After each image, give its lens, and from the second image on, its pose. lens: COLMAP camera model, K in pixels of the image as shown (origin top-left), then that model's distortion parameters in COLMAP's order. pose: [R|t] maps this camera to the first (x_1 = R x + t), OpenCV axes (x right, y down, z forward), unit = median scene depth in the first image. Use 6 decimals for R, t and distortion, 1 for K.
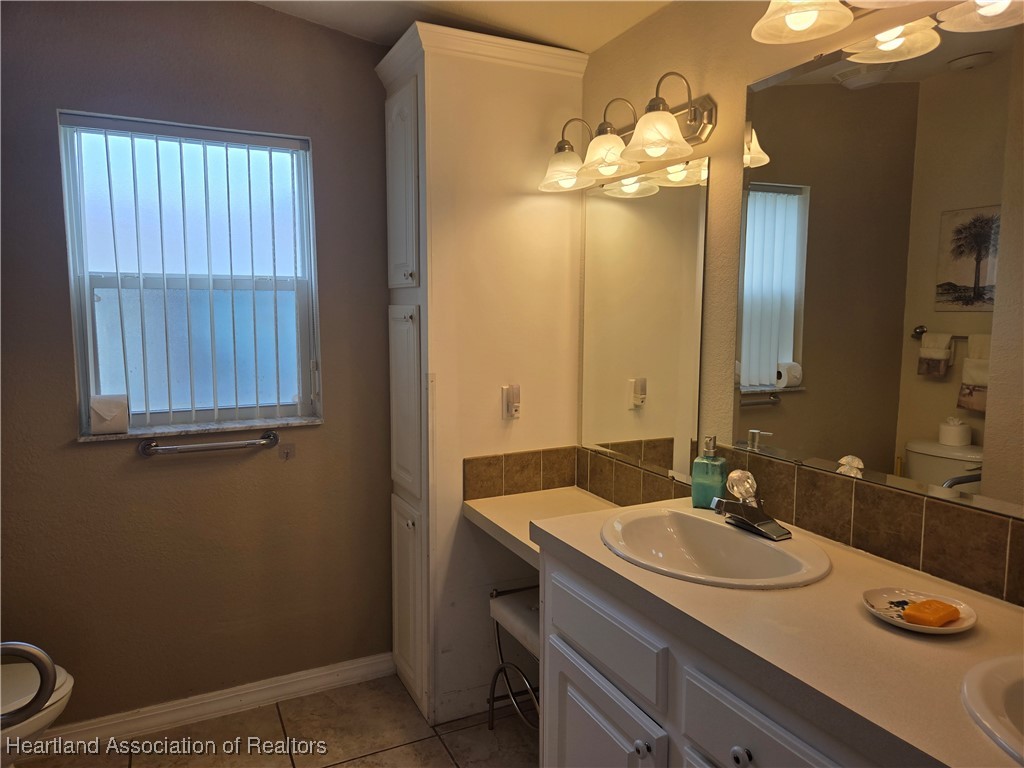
lens RADIAL K [[689.0, 0, 510.5], [0, 689.0, 380.3], [0, 0, 1]] dist [0.070374, -0.056117]
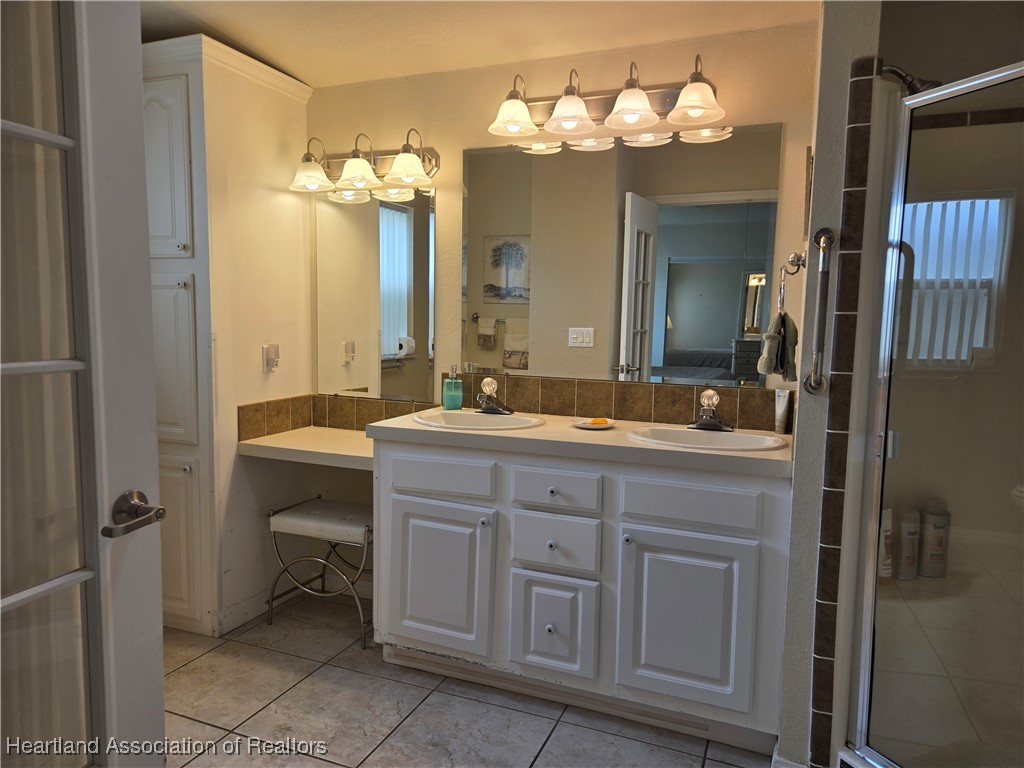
lens RADIAL K [[689.0, 0, 530.1], [0, 689.0, 380.9], [0, 0, 1]] dist [0.070374, -0.056117]
pose [[0.737461, -0.048907, 0.673617, -0.483811], [0.052819, 0.998496, 0.014669, 0.076869], [-0.673321, 0.024762, 0.738935, -0.215676]]
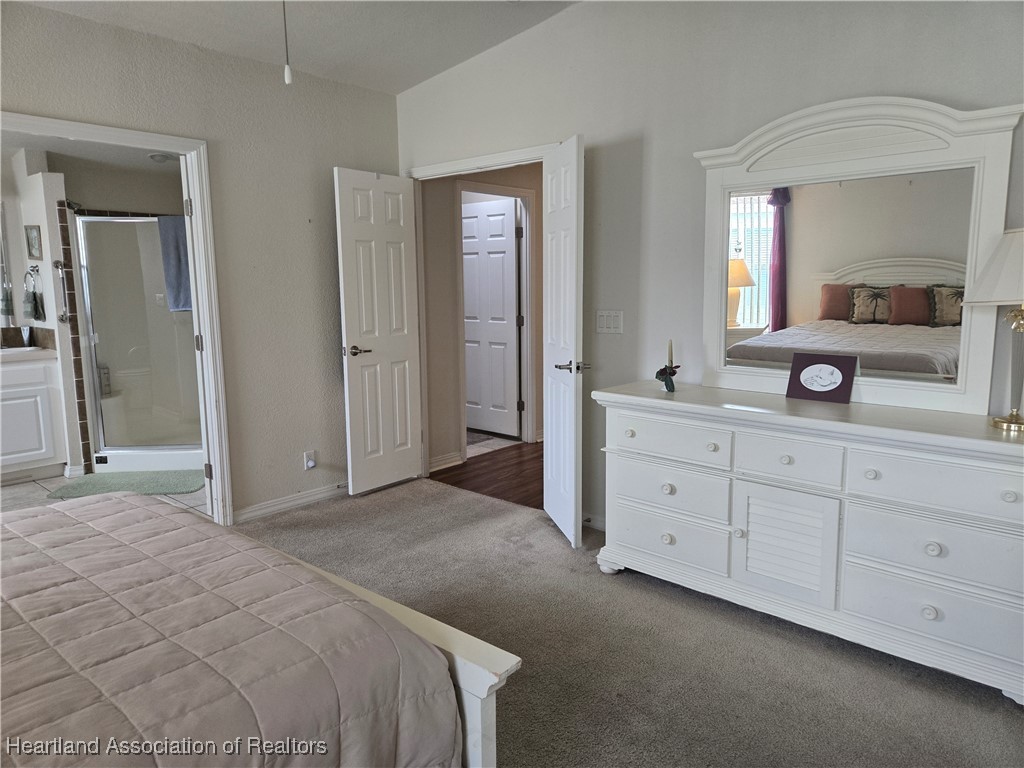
lens RADIAL K [[689.0, 0, 512.5], [0, 689.0, 377.4], [0, 0, 1]] dist [0.070374, -0.056117]
pose [[-0.368467, -0.138576, 0.919254, -2.169473], [0.108612, 0.975639, 0.190612, 0.024305], [-0.923274, 0.170076, -0.344440, -0.339025]]
